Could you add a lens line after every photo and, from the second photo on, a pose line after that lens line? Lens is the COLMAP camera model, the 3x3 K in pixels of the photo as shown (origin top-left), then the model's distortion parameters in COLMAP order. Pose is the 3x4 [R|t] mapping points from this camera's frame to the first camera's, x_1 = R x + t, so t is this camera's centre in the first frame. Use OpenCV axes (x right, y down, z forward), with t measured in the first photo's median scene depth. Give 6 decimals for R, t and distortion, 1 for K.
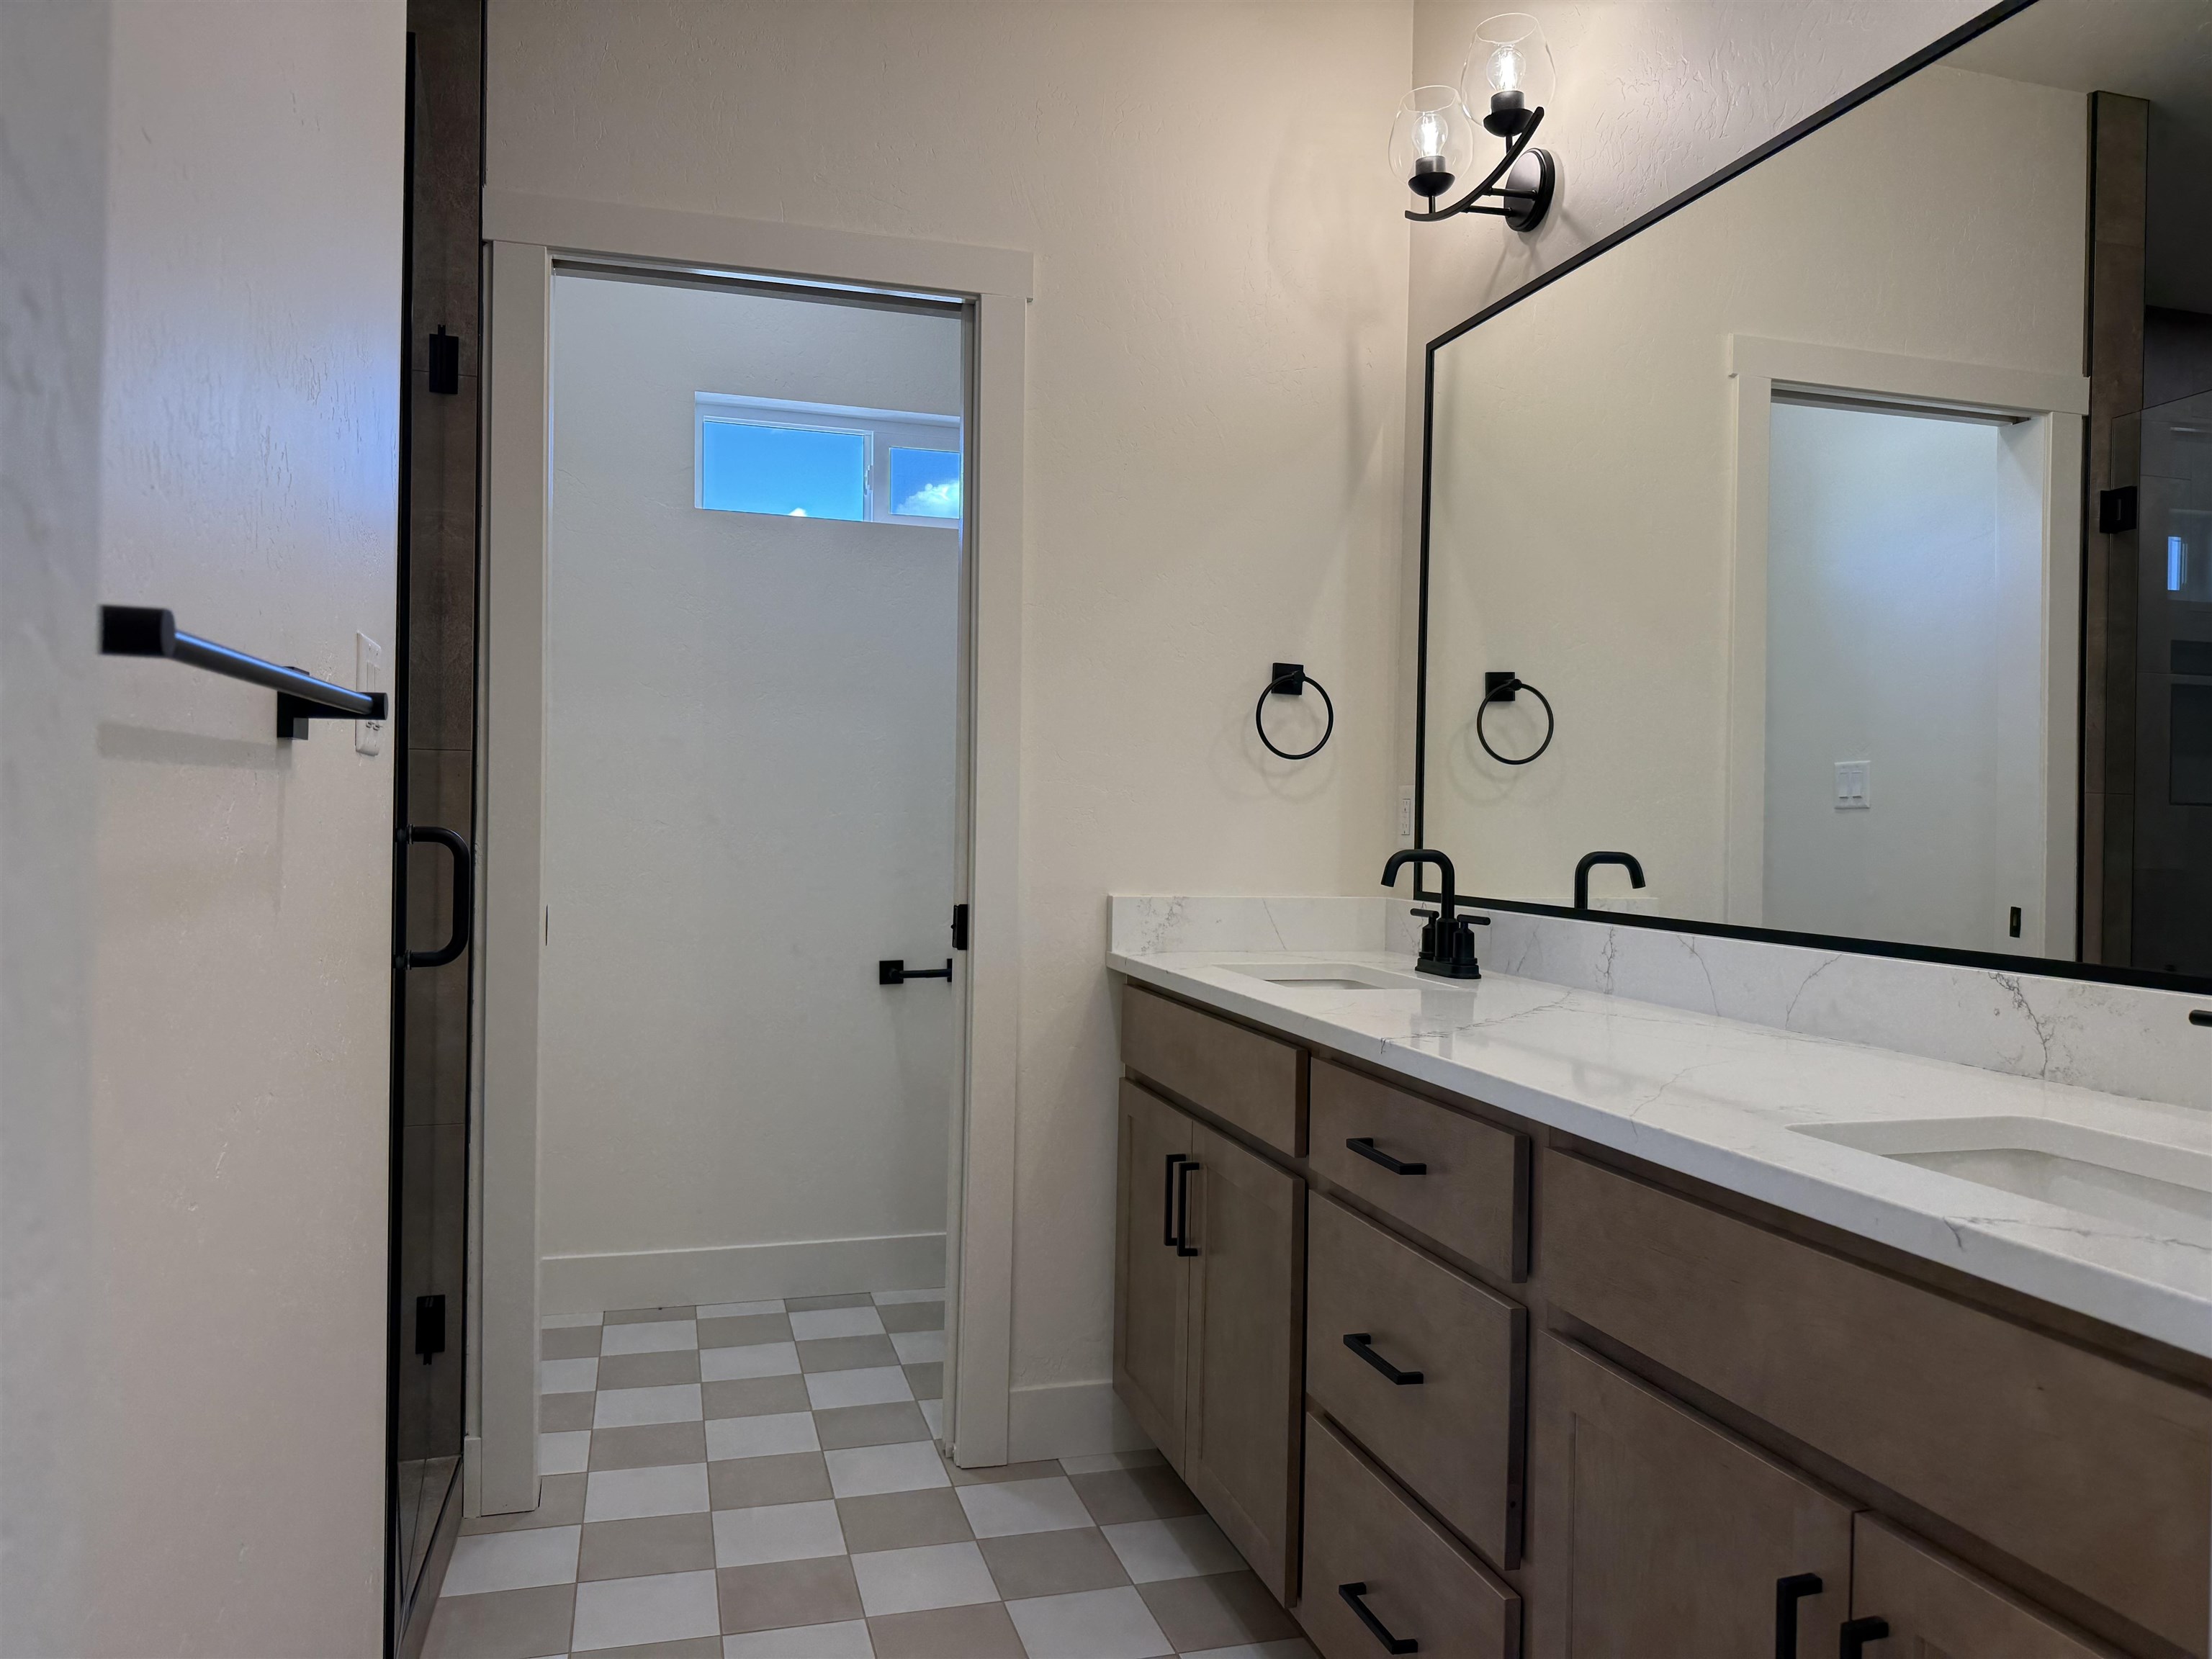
lens RADIAL K [[1550.1, 0, 1110.9], [0, 1550.1, 831.8], [0, 0, 1]] dist [0.083828, -0.119354]
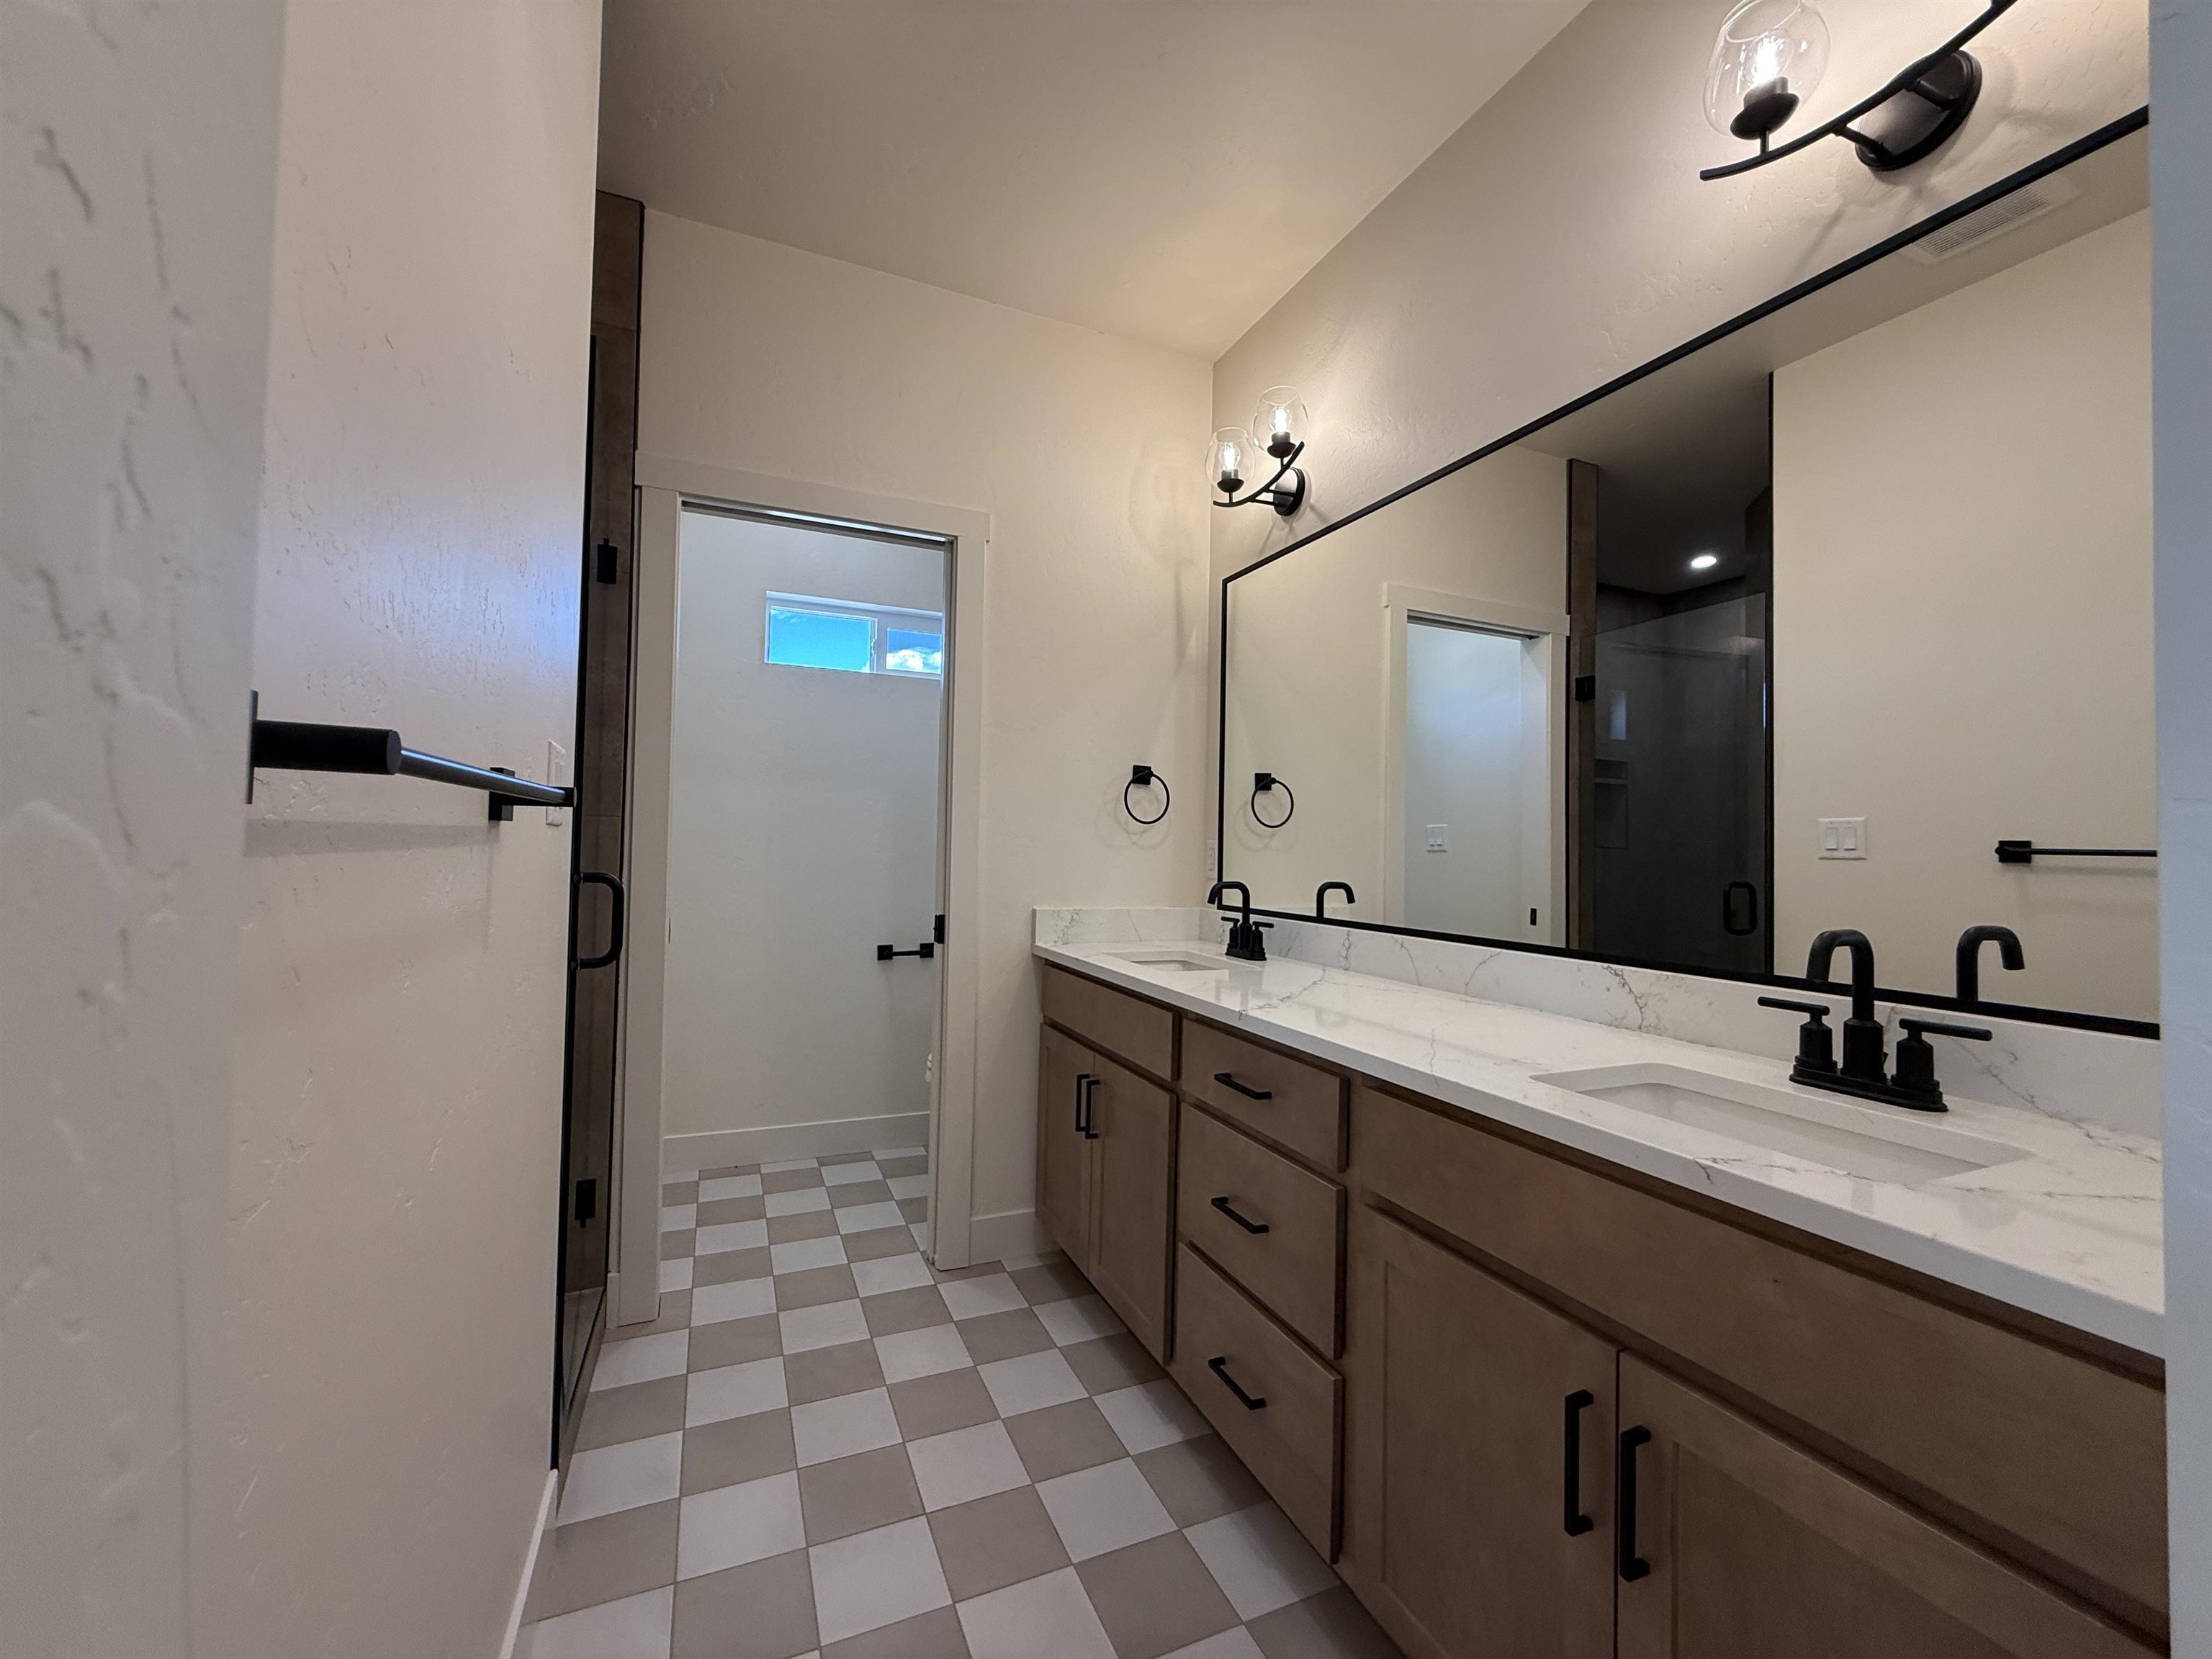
lens RADIAL K [[878.1, 0, 1101.8], [0, 878.1, 832.0], [0, 0, 1]] dist [0.008314, -0.000116]
pose [[0.991844, 0.006493, 0.127290, -0.055058], [-0.003215, 0.999658, -0.025941, -0.016502], [-0.127415, 0.025320, 0.991526, 0.096482]]
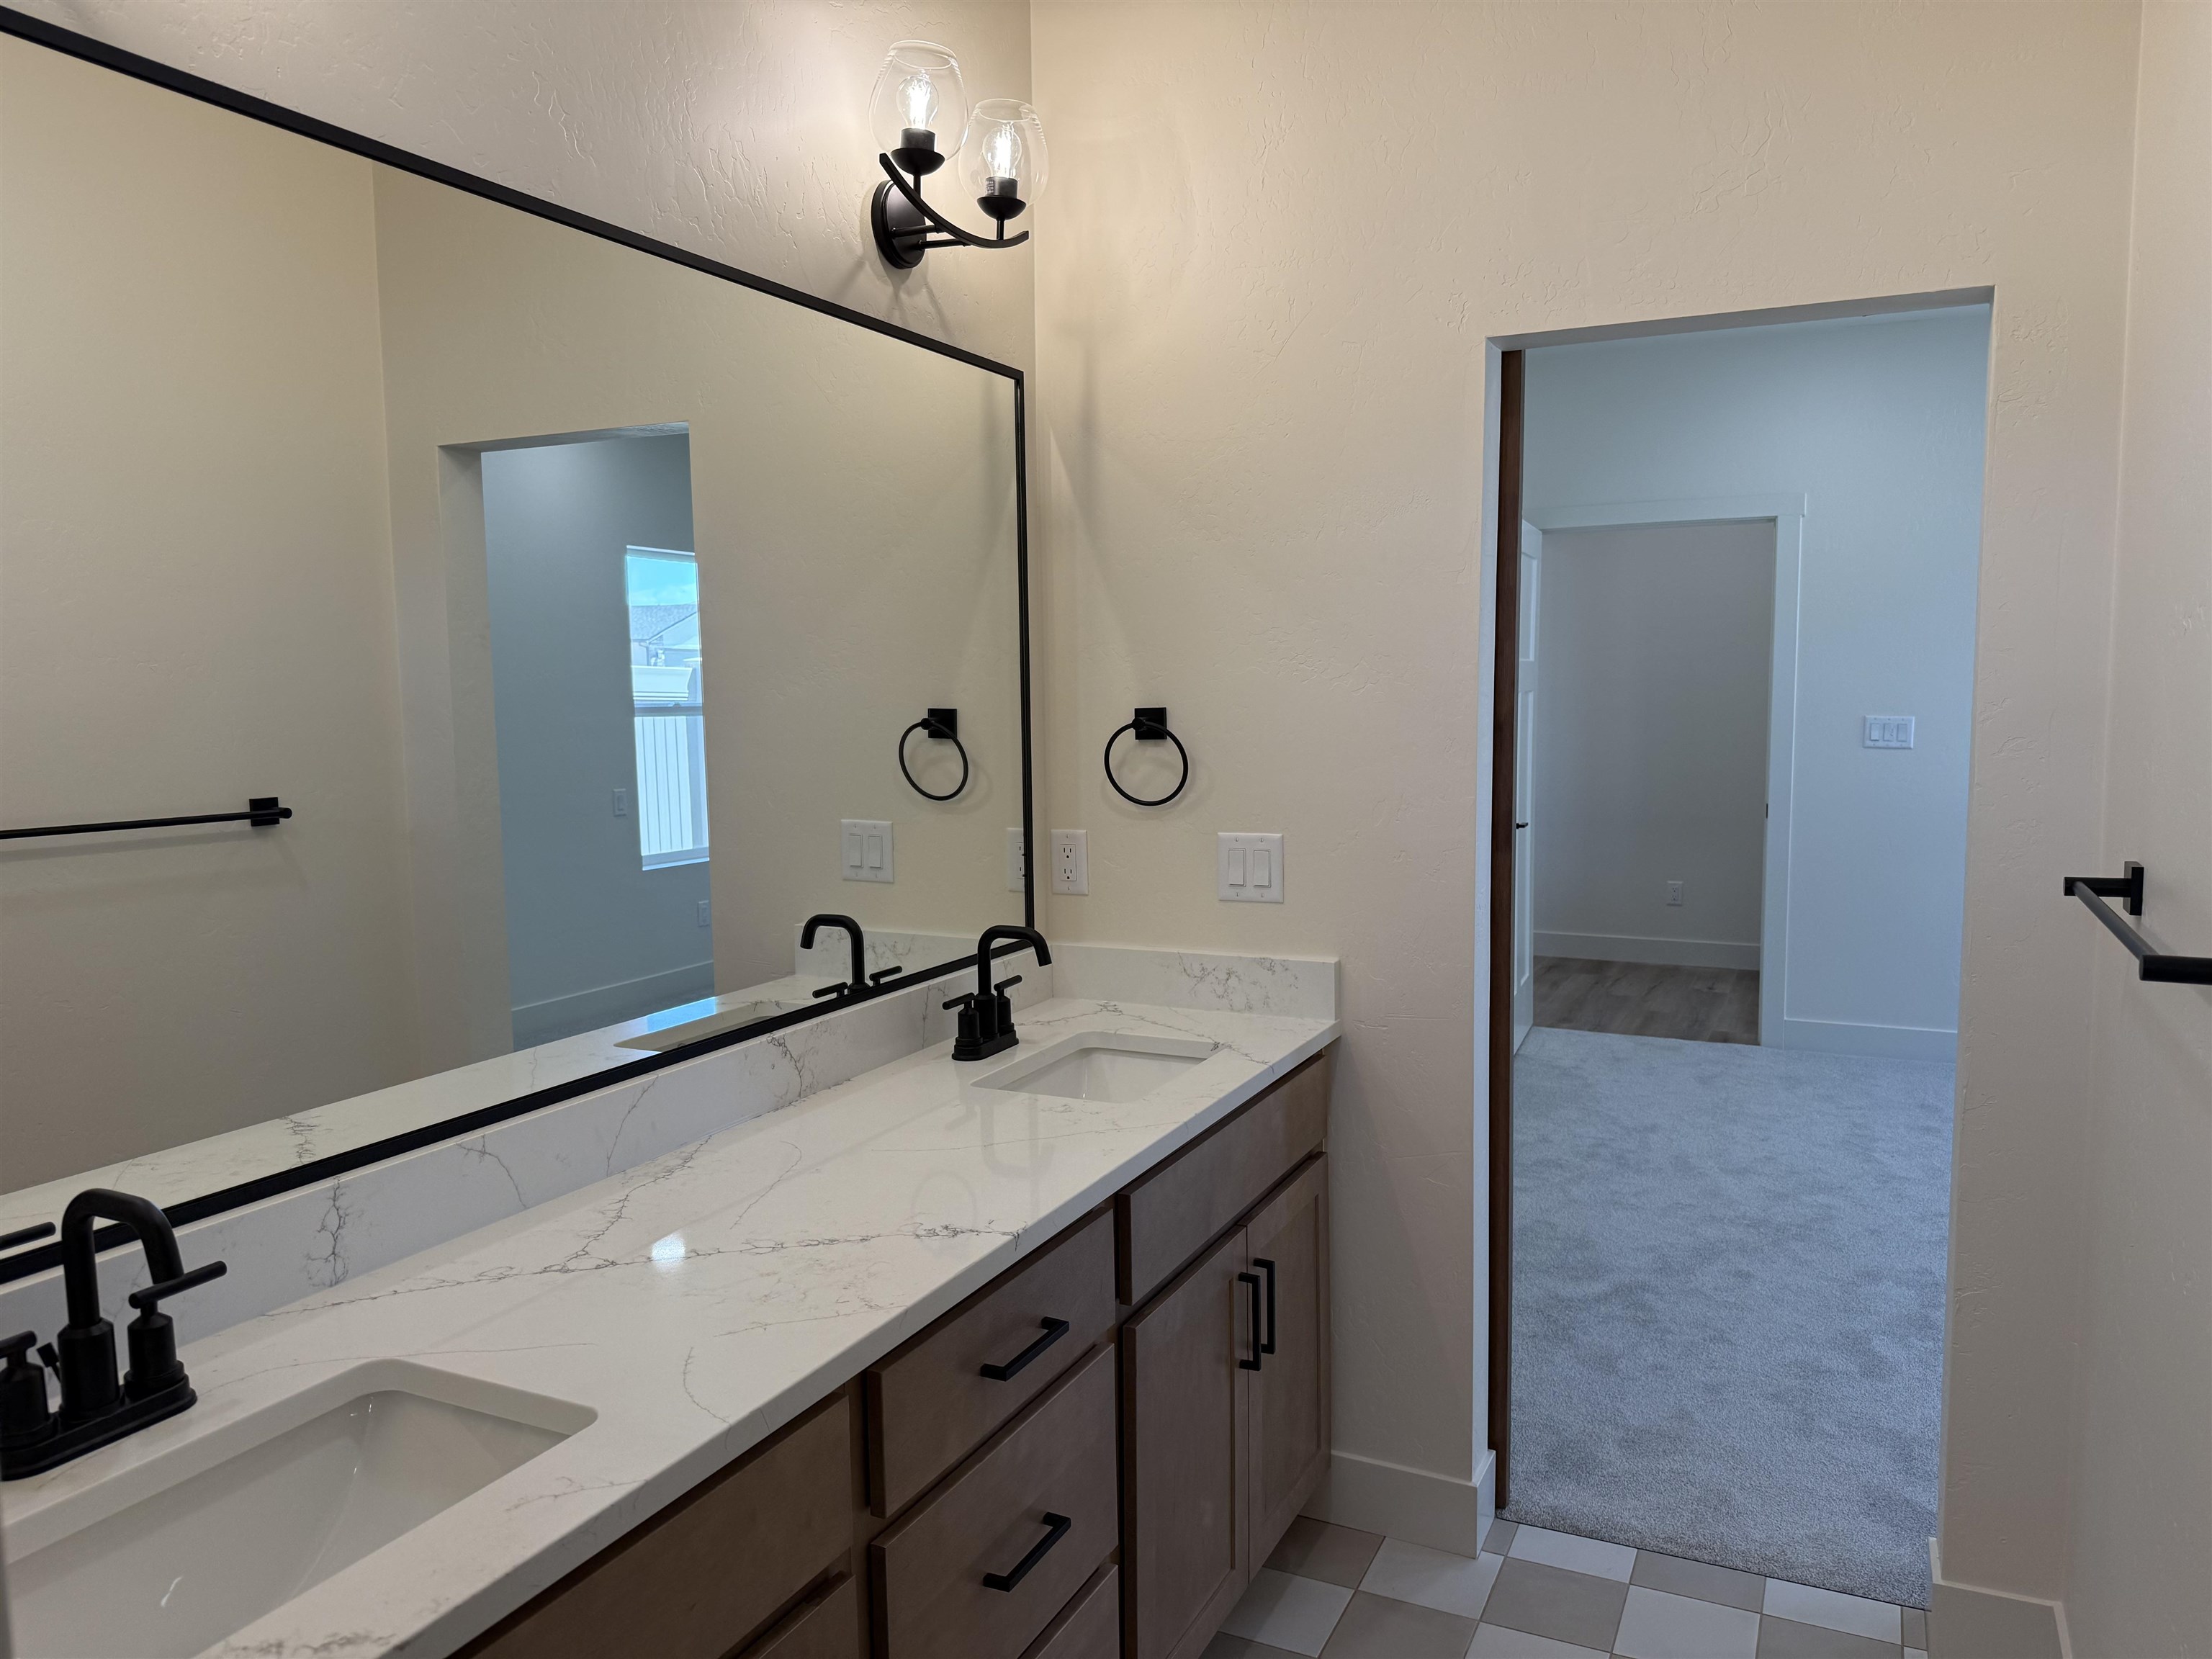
lens RADIAL K [[1550.1, 0, 1110.9], [0, 1550.1, 831.8], [0, 0, 1]] dist [0.083828, -0.119354]
pose [[-0.741637, -0.075506, 0.666539, -0.337490], [0.002118, 0.993376, 0.114888, -0.153816], [-0.670798, 0.086617, -0.736564, 1.165229]]
